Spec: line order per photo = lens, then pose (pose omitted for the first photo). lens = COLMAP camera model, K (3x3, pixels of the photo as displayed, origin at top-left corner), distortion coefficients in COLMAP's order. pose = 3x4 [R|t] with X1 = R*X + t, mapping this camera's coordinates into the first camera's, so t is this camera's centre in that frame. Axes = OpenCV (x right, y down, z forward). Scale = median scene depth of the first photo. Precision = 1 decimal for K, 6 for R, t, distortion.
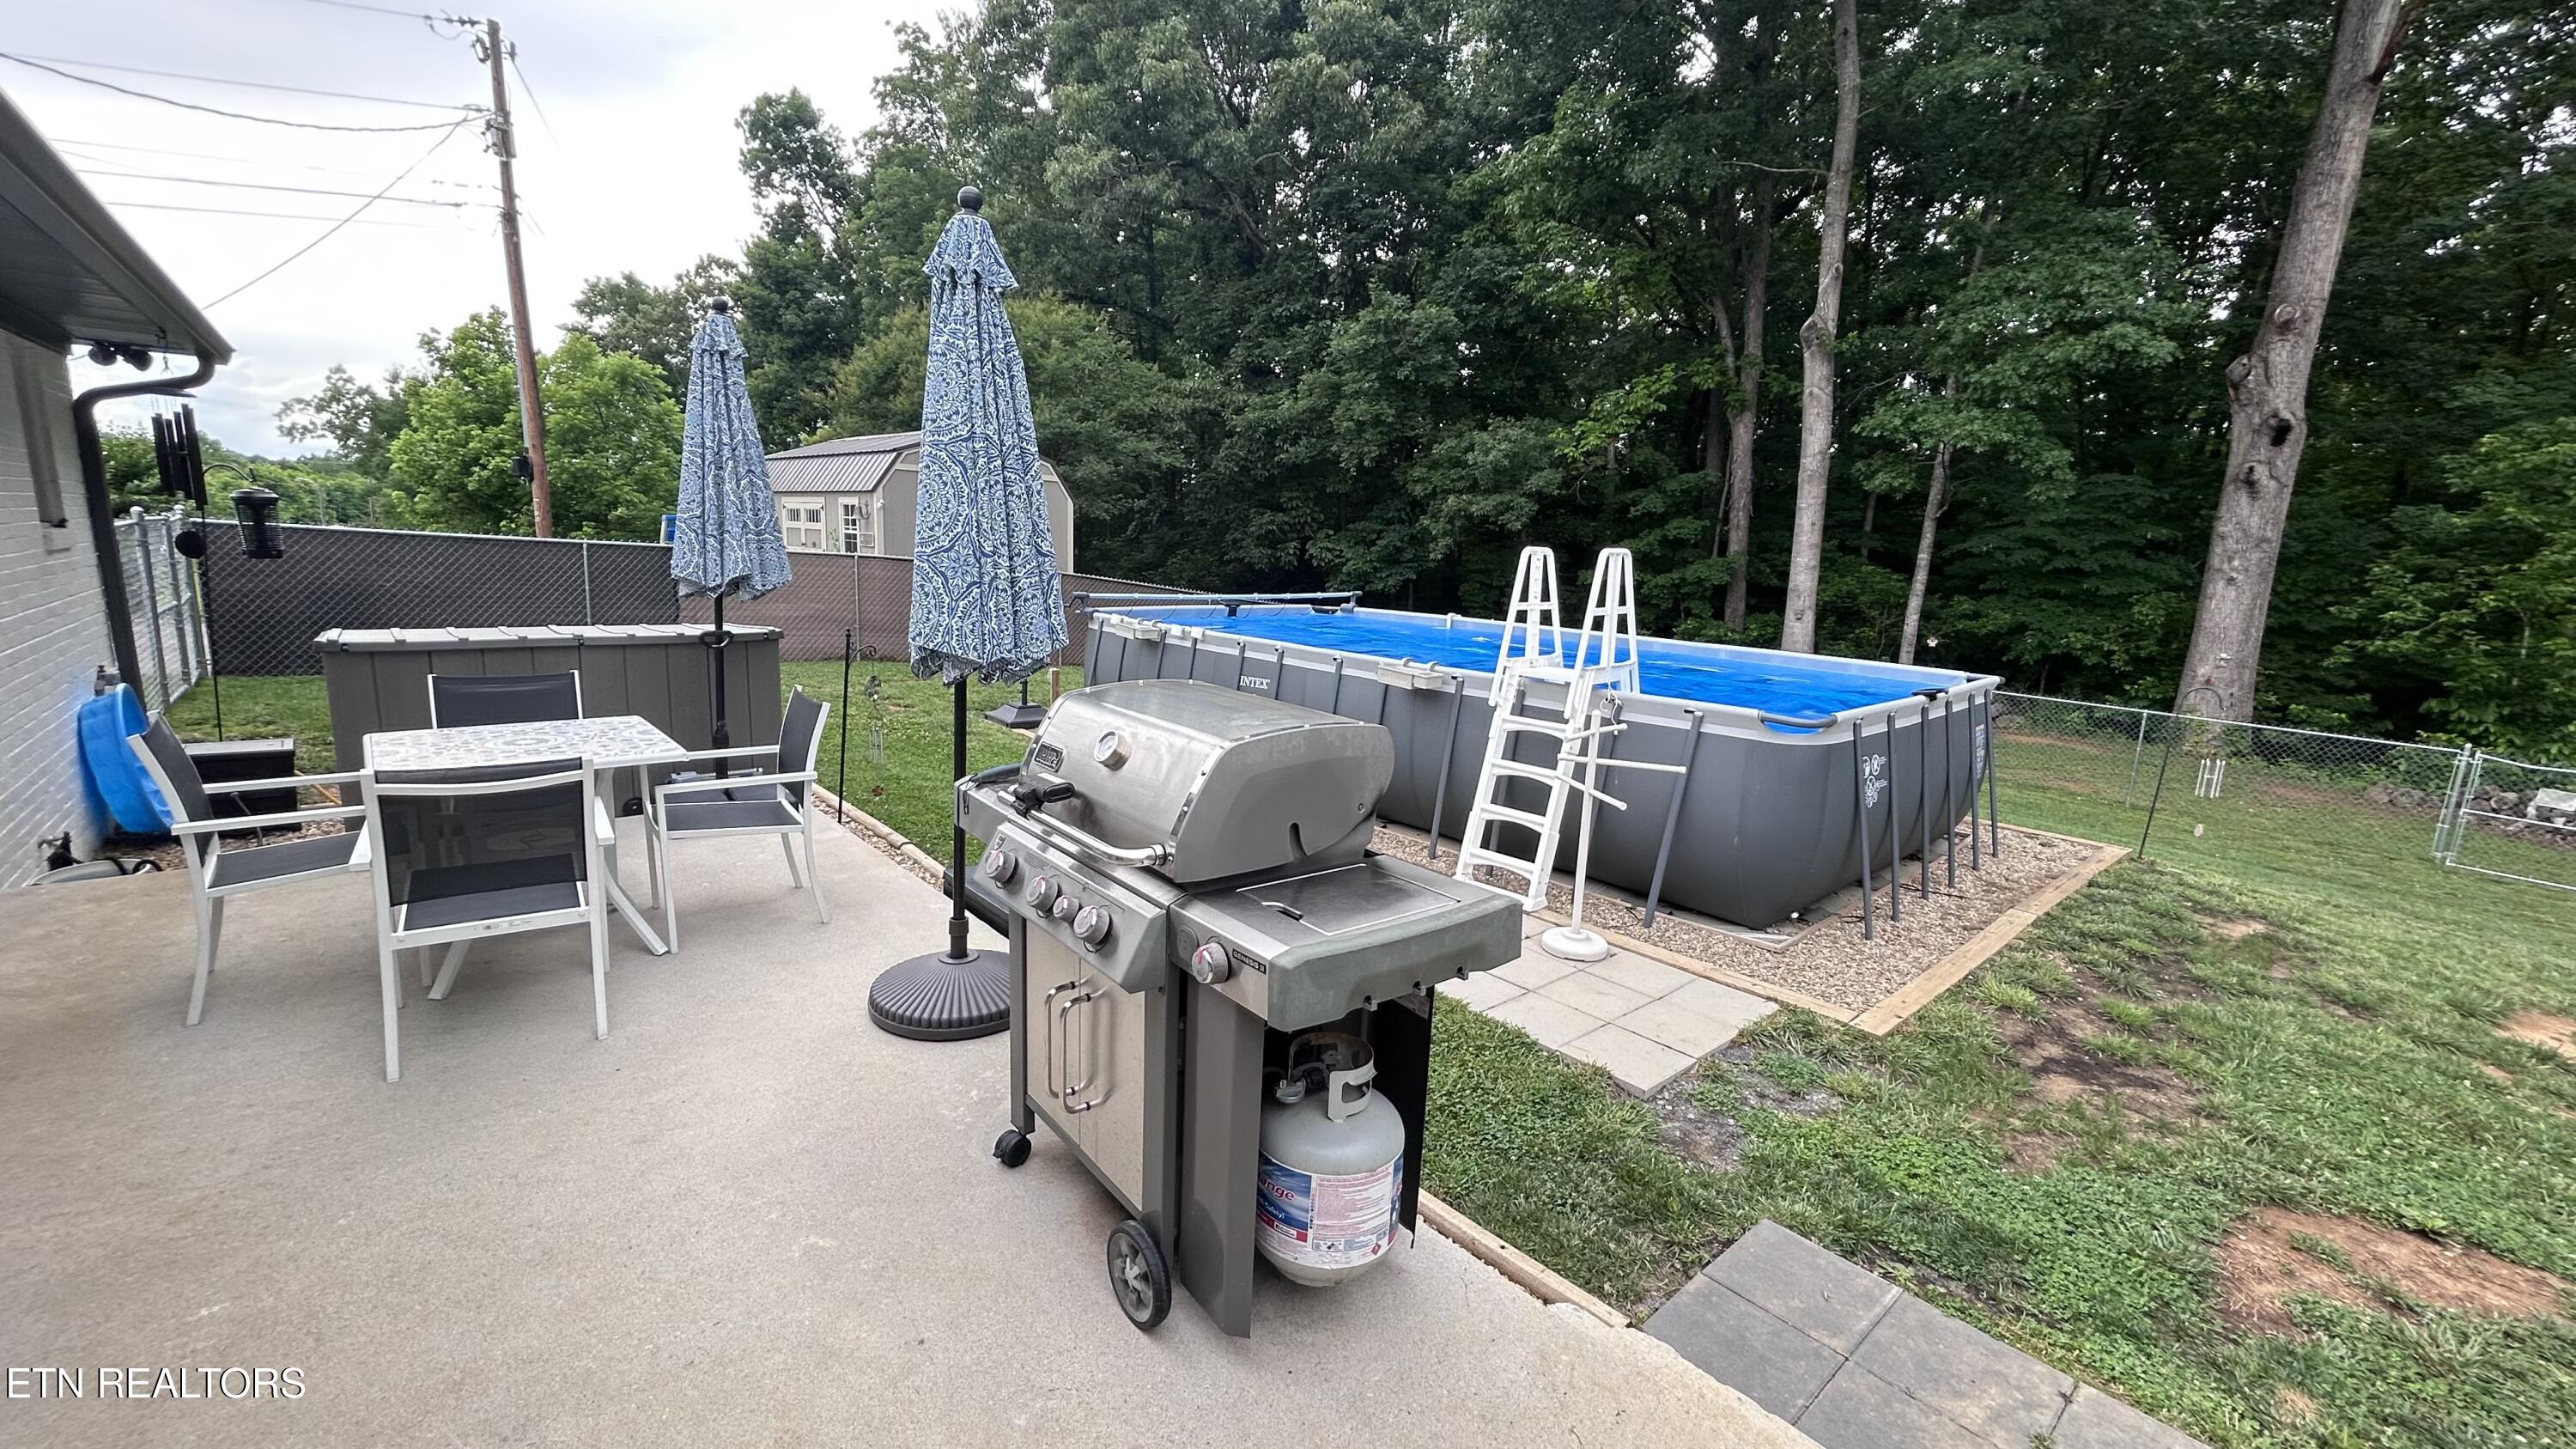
lens RADIAL K [[1036.7, 0, 1292.9], [0, 1036.7, 735.9], [0, 0, 1]] dist [0.000508, 0.000071]
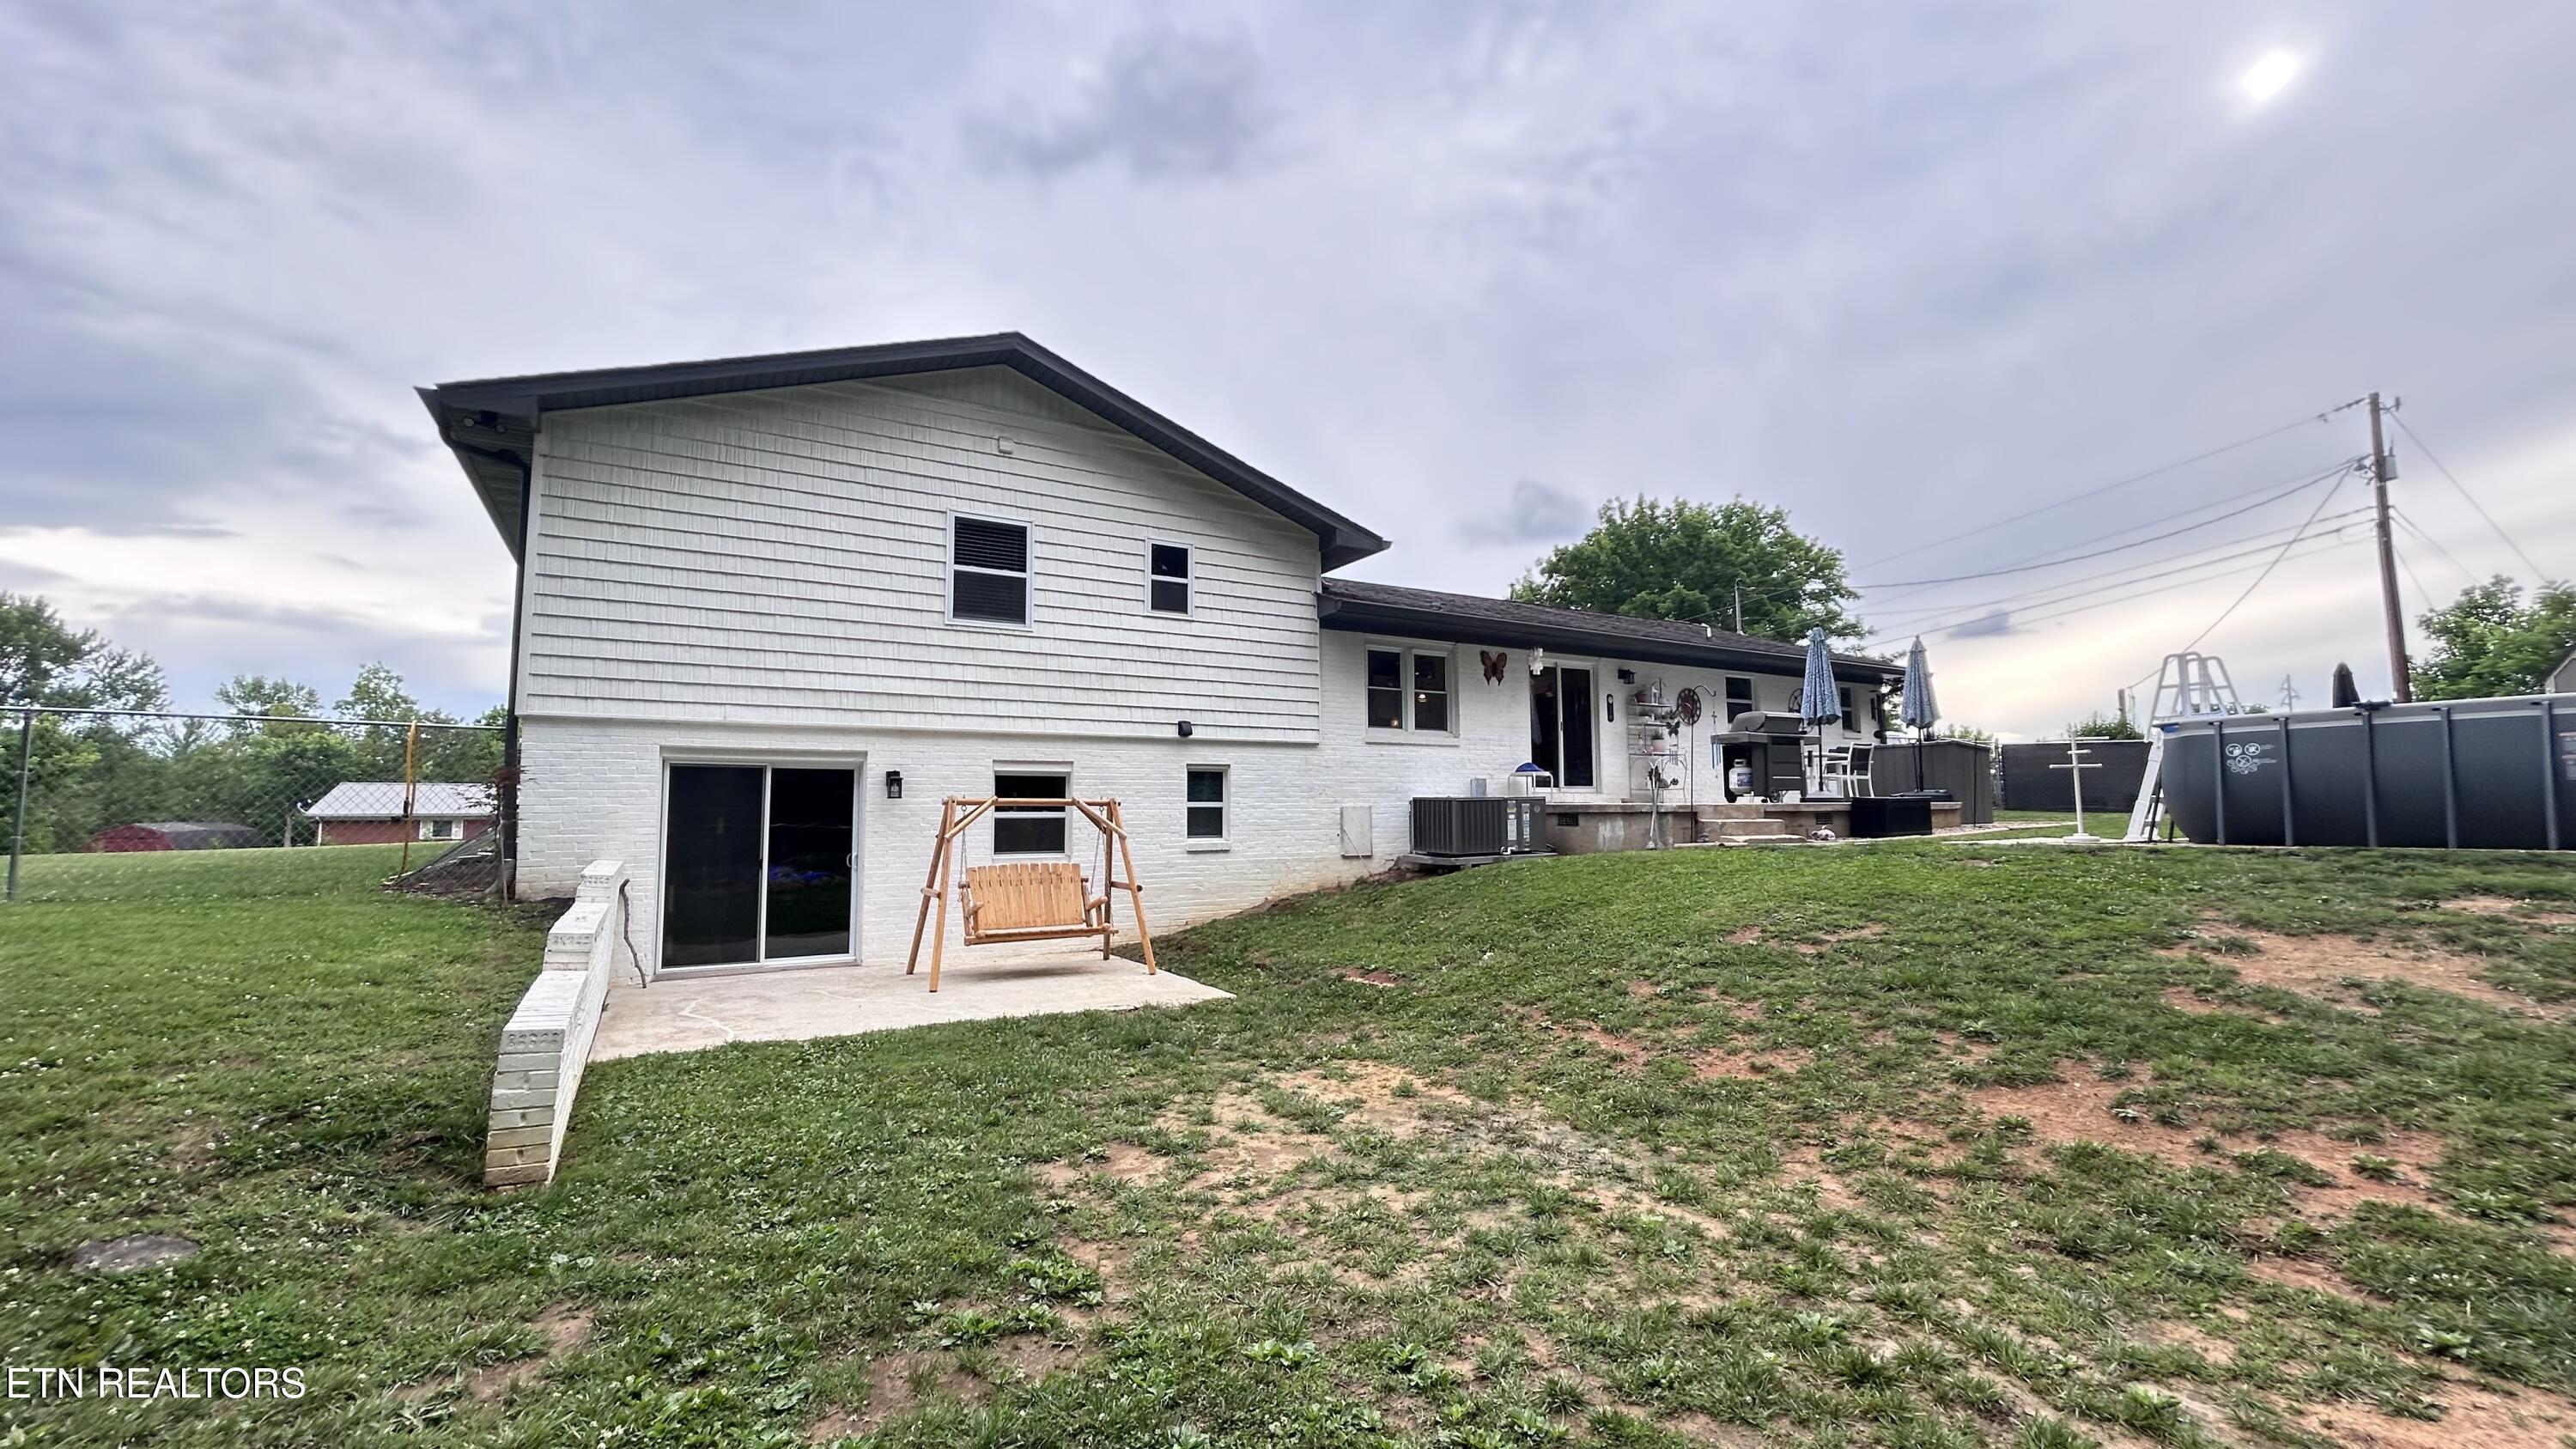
lens RADIAL K [[1042.9, 0, 1281.5], [0, 1042.9, 730.4], [0, 0, 1]] dist [0.000989, -0.000337]
pose [[-0.175267, -0.117476, -0.977487, 0.786343], [-0.185678, 0.978982, -0.084363, 0.135869], [0.966853, 0.166712, -0.193396, -0.059941]]
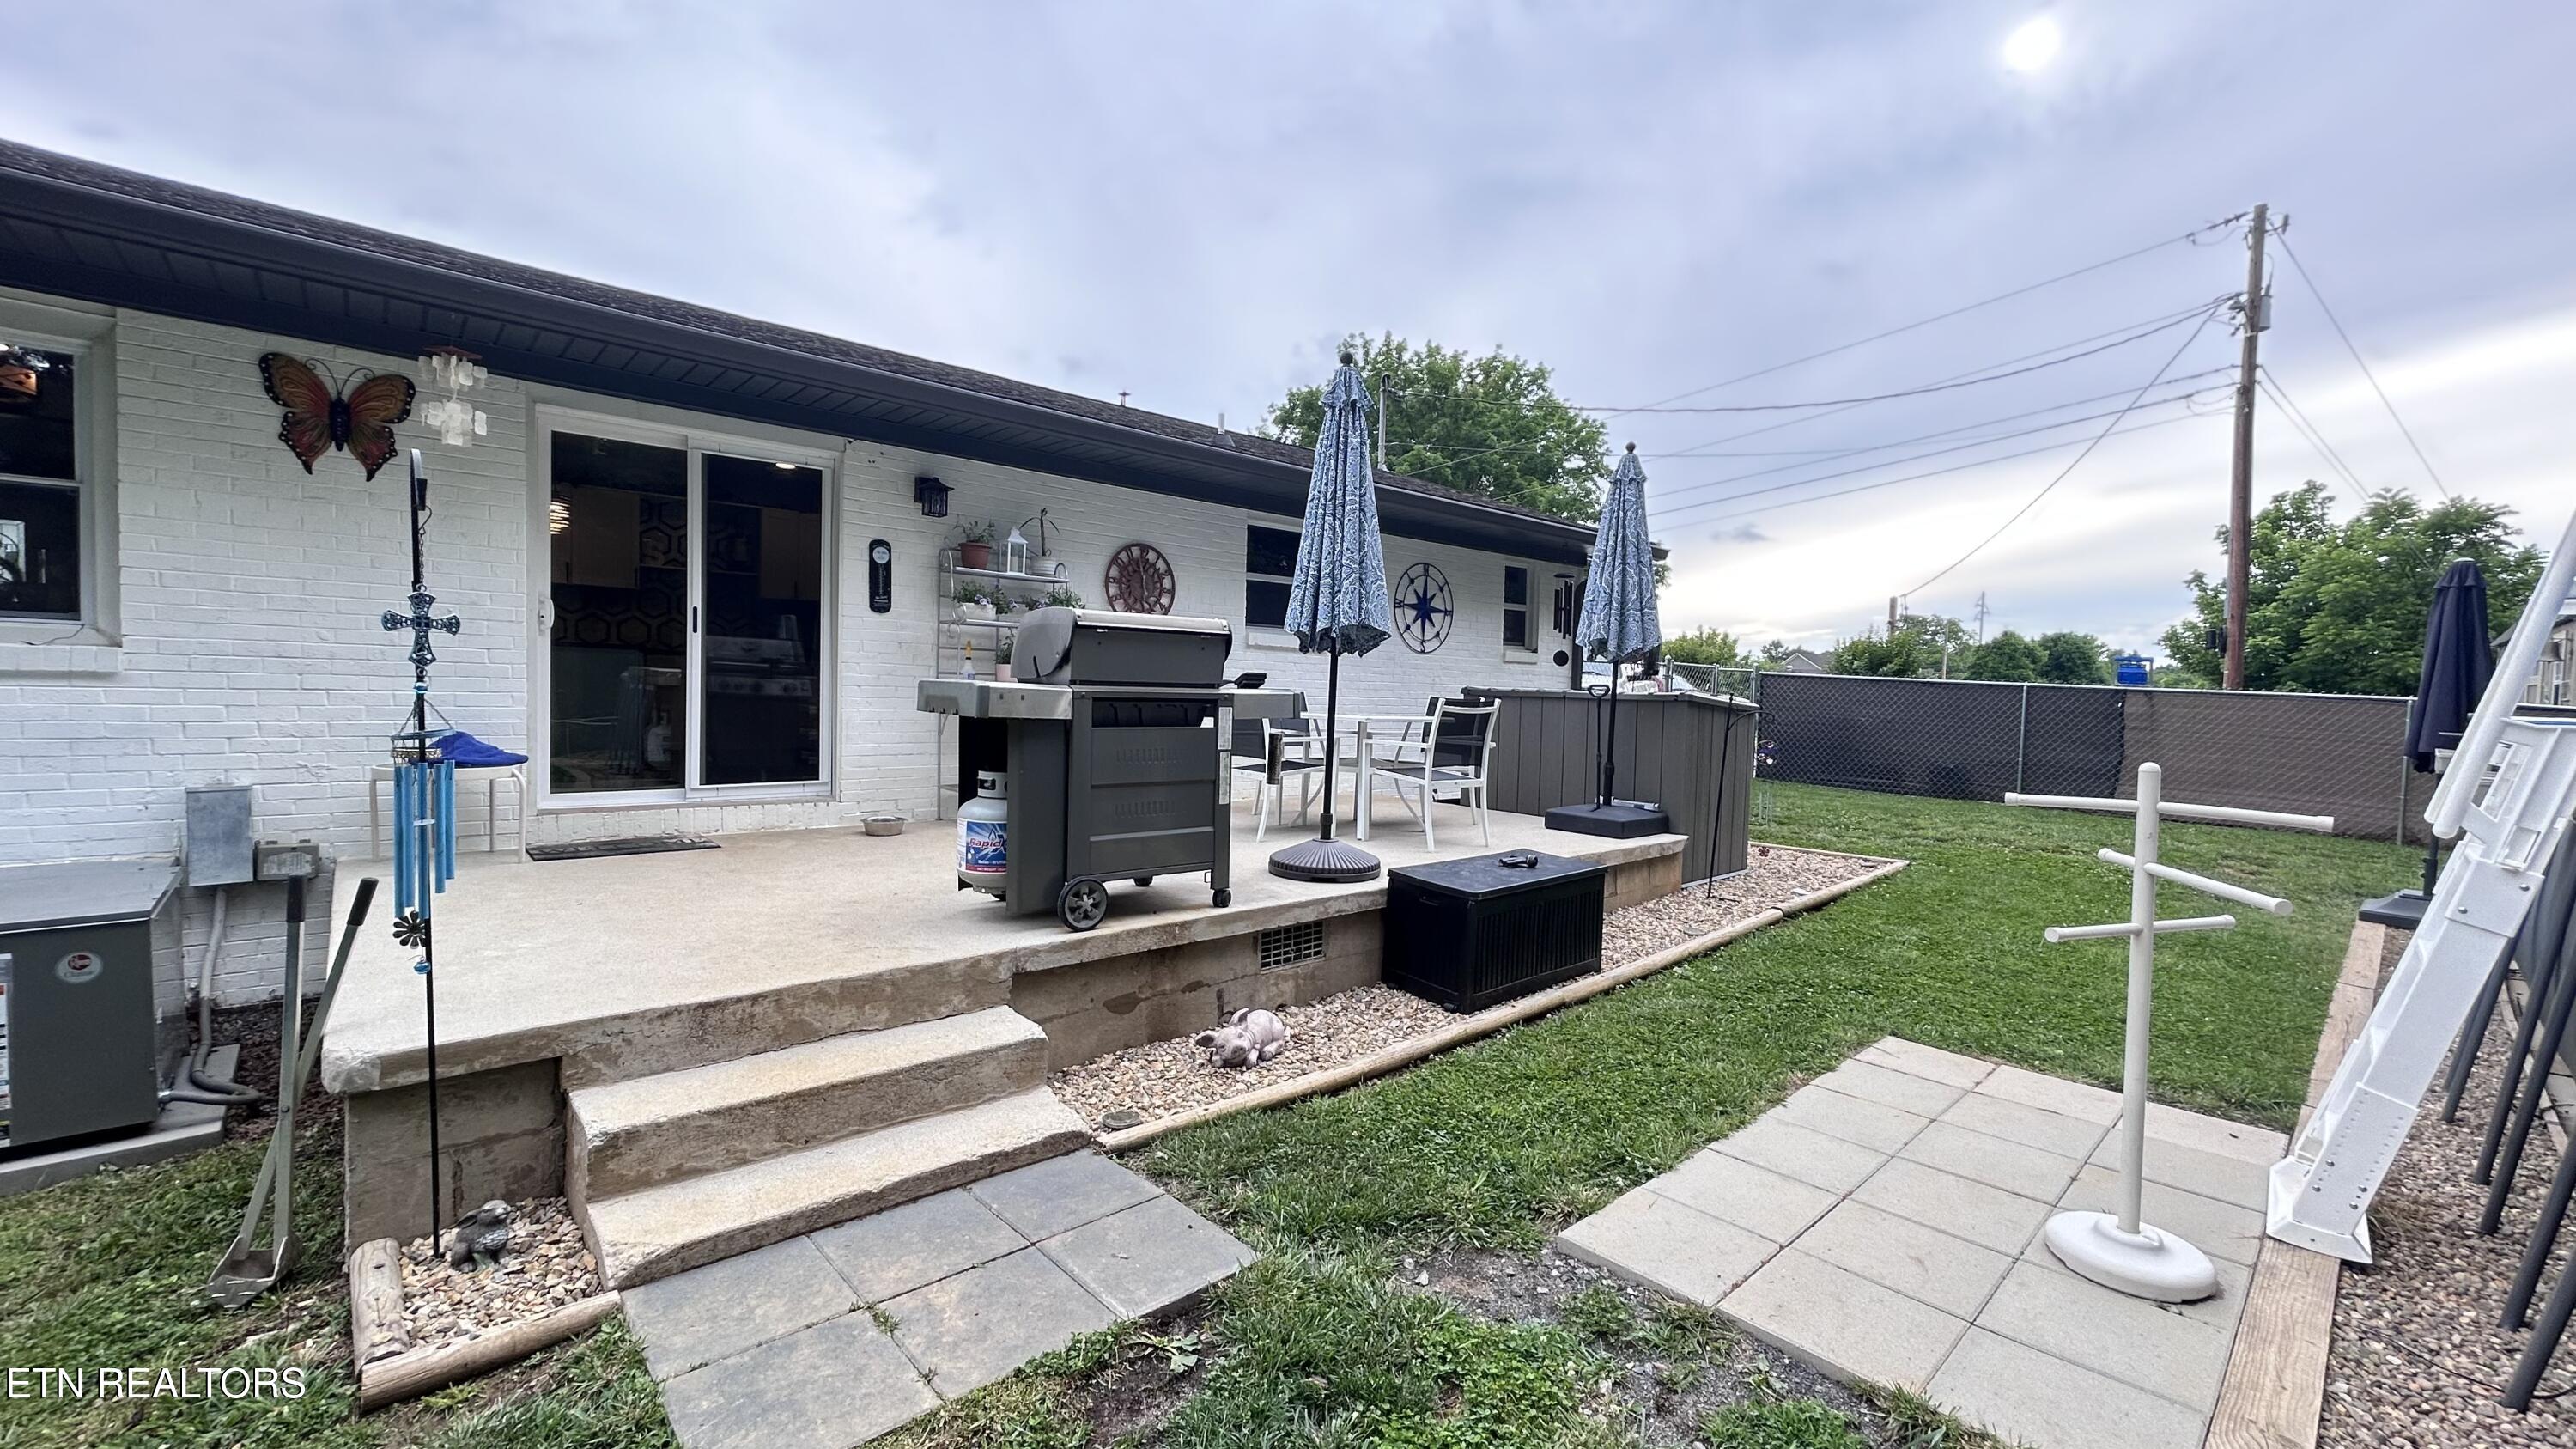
lens RADIAL K [[1042.9, 0, 1281.5], [0, 1042.9, 730.4], [0, 0, 1]] dist [0.000989, -0.000337]
pose [[0.018346, 0.001000, -0.999831, 0.222679], [-0.214499, 0.976720, -0.002959, 0.014409], [0.976552, 0.214517, 0.018133, 0.164361]]
